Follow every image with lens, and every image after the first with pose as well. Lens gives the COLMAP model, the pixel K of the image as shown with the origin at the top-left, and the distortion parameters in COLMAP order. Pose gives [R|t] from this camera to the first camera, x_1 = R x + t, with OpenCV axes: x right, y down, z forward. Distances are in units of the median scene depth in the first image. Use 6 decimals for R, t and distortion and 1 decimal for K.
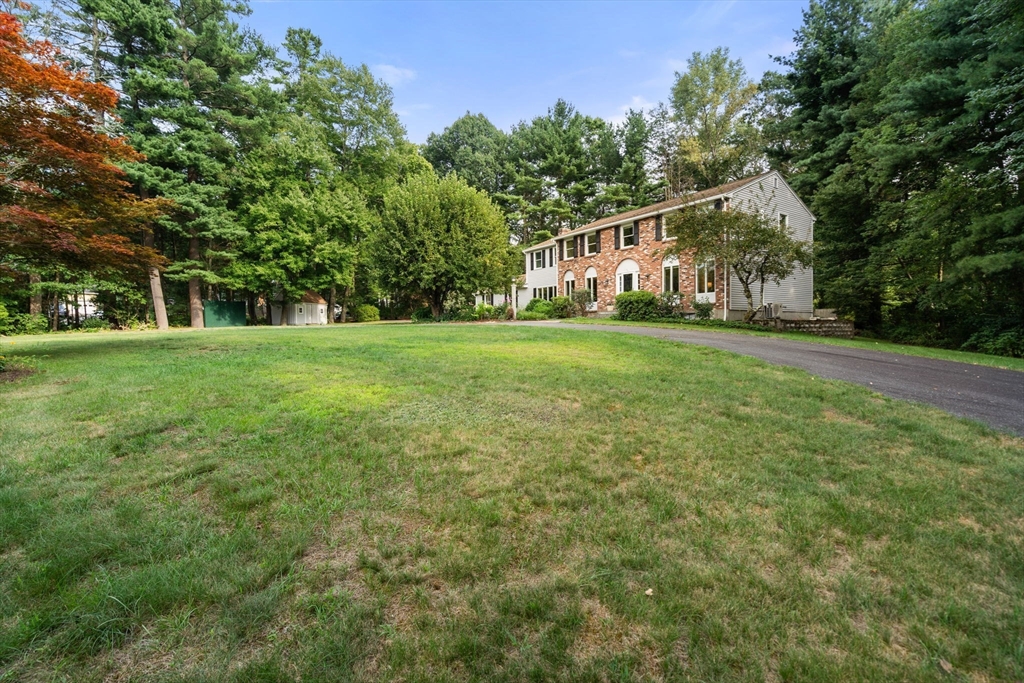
lens RADIAL K [[477.2, 0, 509.9], [0, 477.2, 334.6], [0, 0, 1]] dist [-0.001982, 0.000114]
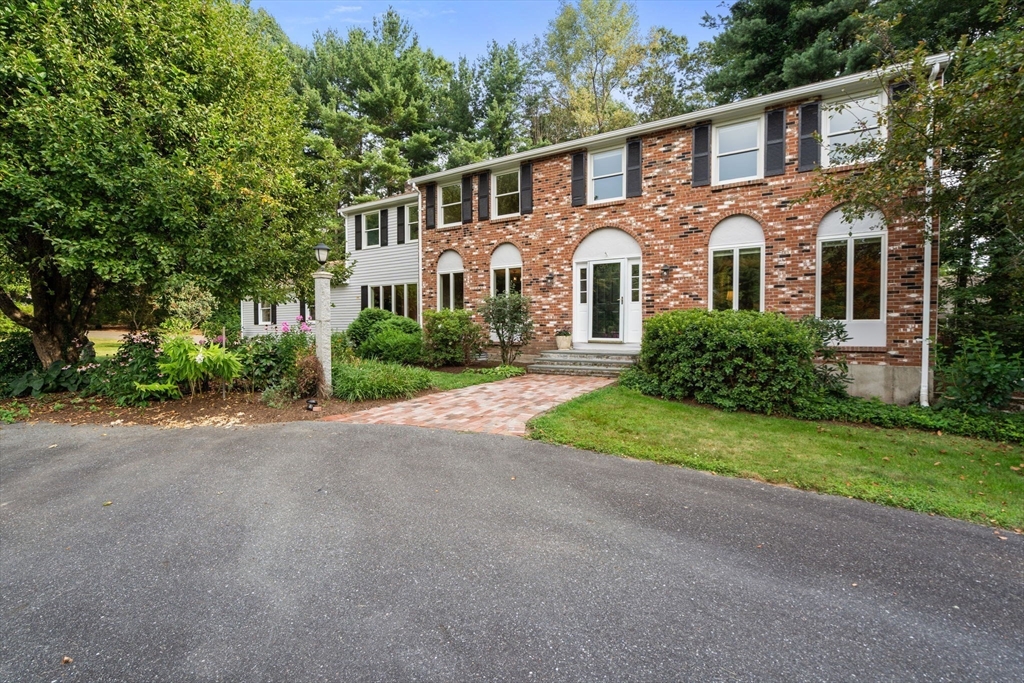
lens RADIAL K [[477.2, 0, 509.9], [0, 477.2, 334.6], [0, 0, 1]] dist [-0.001982, 0.000114]
pose [[0.922857, 0.004462, 0.385117, 0.001514], [-0.004419, 0.999990, -0.000997, -0.053480], [-0.385117, -0.000781, 0.922867, 0.546802]]
